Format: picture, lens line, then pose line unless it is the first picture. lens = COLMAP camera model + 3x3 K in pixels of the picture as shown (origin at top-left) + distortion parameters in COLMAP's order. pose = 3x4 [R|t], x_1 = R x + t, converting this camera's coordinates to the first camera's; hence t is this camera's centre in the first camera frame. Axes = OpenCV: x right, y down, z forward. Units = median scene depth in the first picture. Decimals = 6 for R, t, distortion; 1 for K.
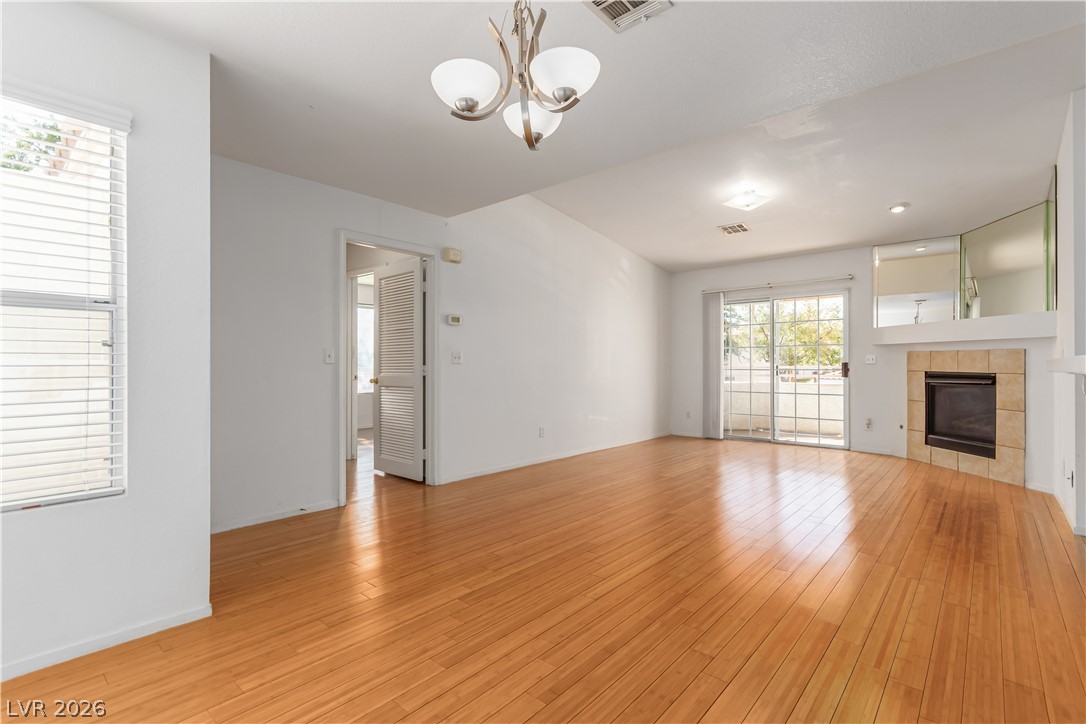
lens RADIAL K [[510.3, 0, 542.7], [0, 510.3, 363.7], [0, 0, 1]] dist [0.009220, 0.000972]
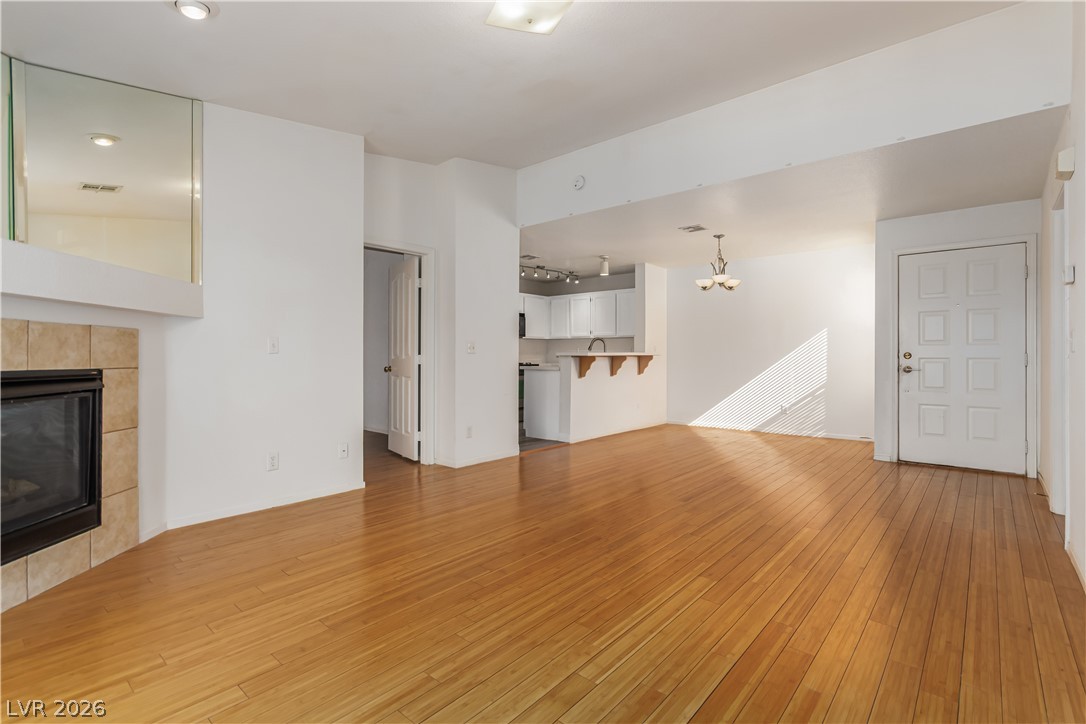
lens RADIAL K [[510.3, 0, 548.0], [0, 510.3, 355.9], [0, 0, 1]] dist [0.009220, 0.000972]
pose [[-0.999901, 0.000041, -0.014094, 0.928295], [0.000010, 0.999998, 0.002235, 0.007695], [0.014094, 0.002235, -0.999898, 3.506844]]
